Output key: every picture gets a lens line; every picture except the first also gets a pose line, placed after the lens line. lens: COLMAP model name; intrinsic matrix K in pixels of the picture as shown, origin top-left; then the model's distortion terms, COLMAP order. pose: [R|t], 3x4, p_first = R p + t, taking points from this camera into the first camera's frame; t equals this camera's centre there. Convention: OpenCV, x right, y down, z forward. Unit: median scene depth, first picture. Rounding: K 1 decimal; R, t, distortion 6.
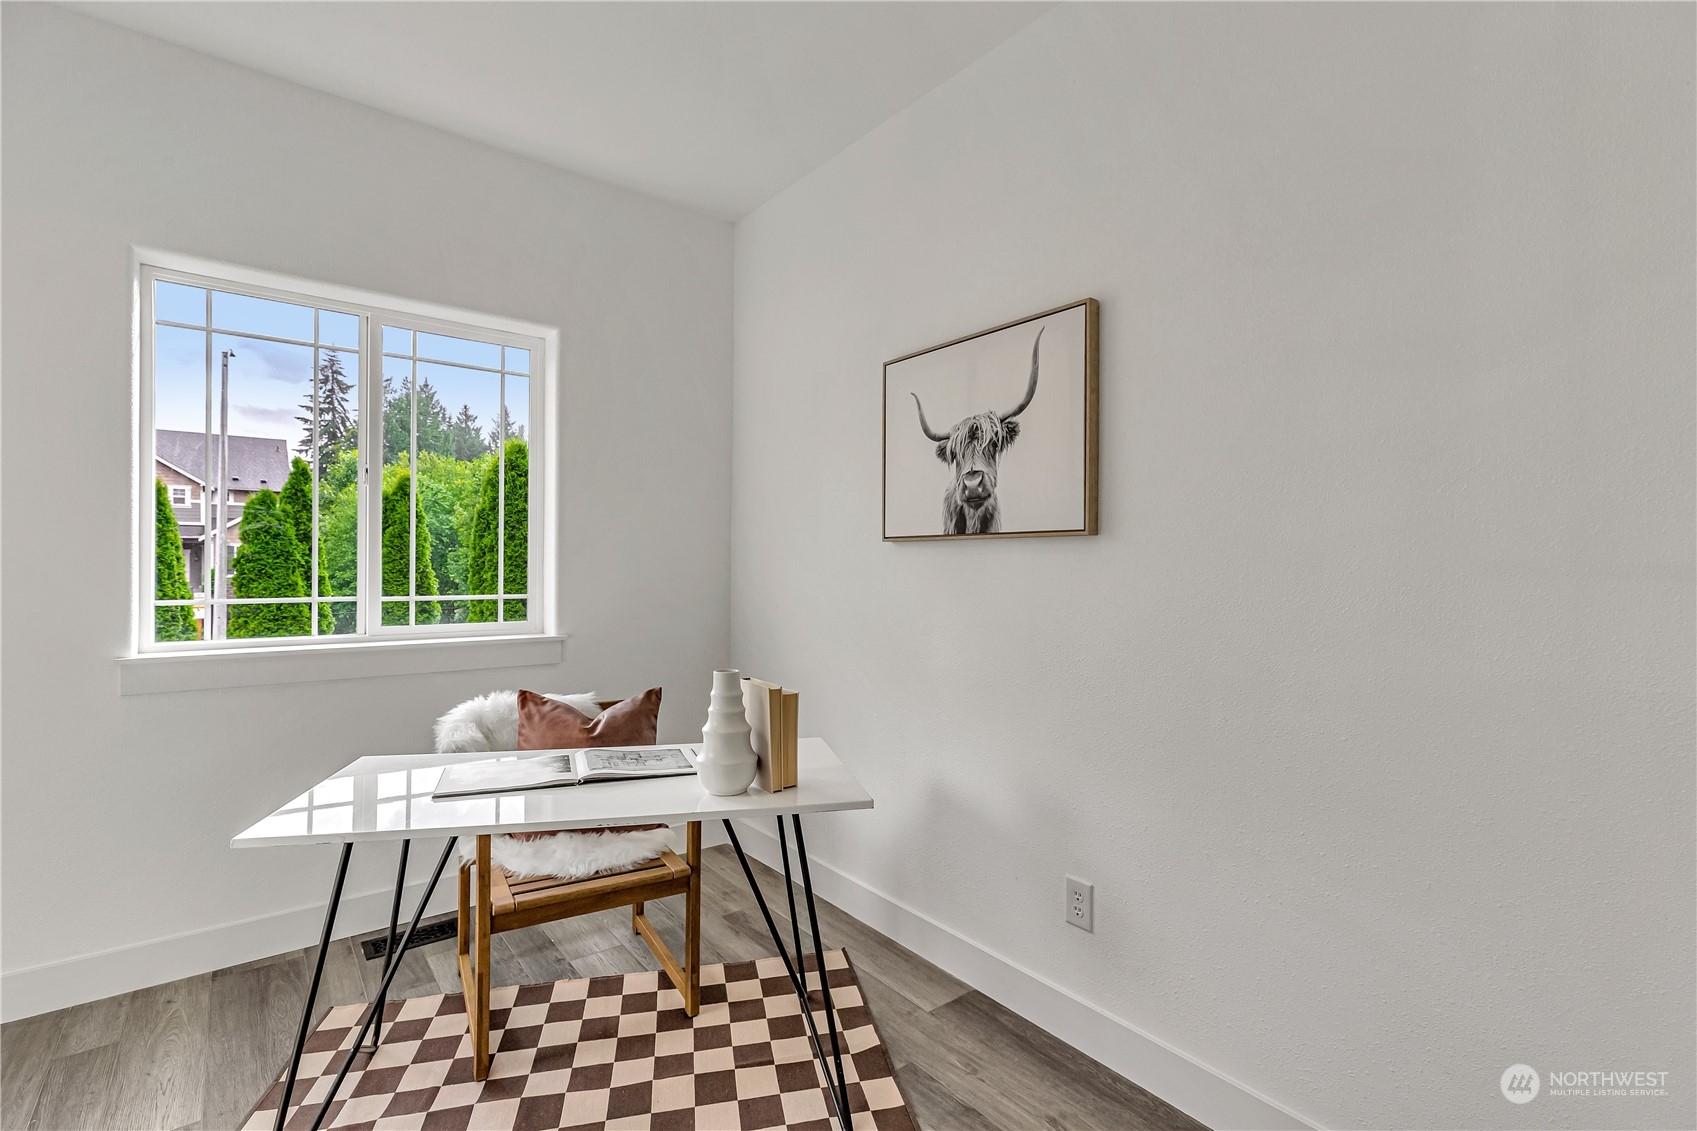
lens RADIAL K [[766.9, 0, 857.5], [0, 766.9, 563.6], [0, 0, 1]] dist [-0.005852, 0.003041]
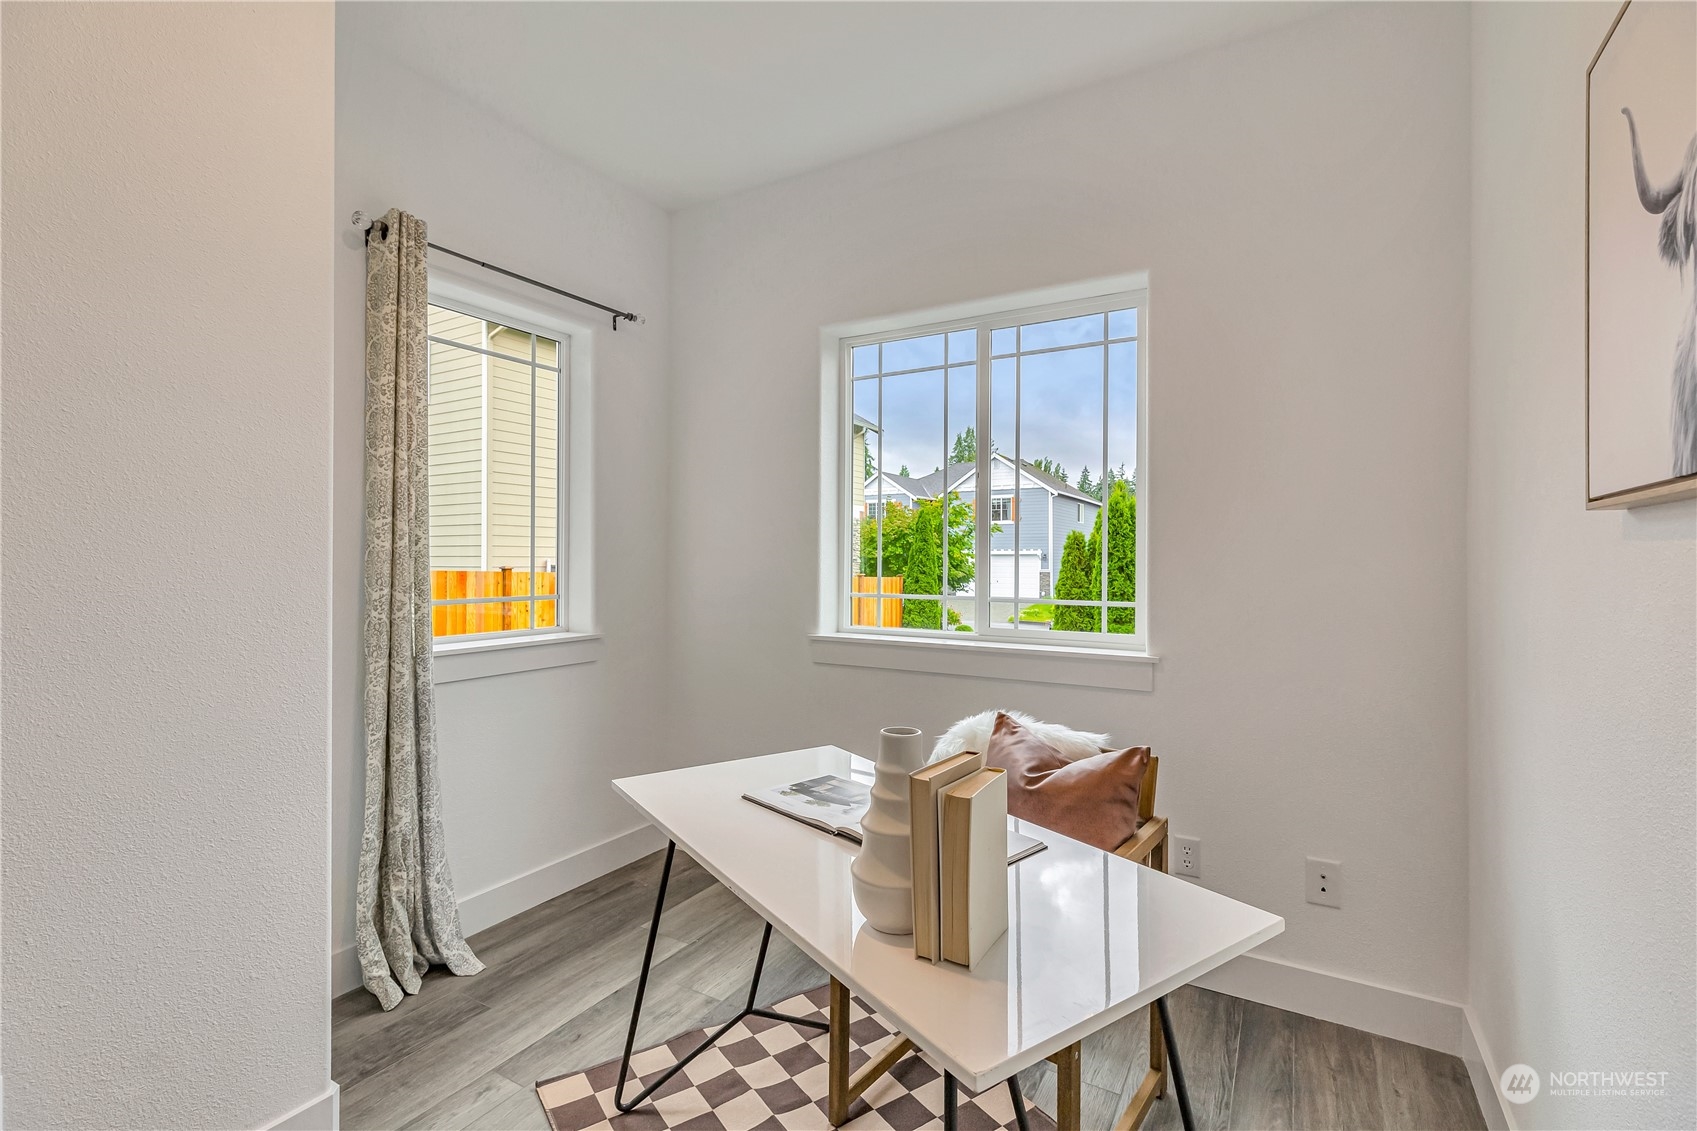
lens RADIAL K [[766.9, 0, 853.7], [0, 766.9, 566.7], [0, 0, 1]] dist [-0.005852, 0.003041]
pose [[0.363279, 0.001374, -0.931679, 0.265268], [-0.005966, 0.999982, -0.000852, 0.003844], [0.931661, 0.005868, 0.363281, 0.481543]]
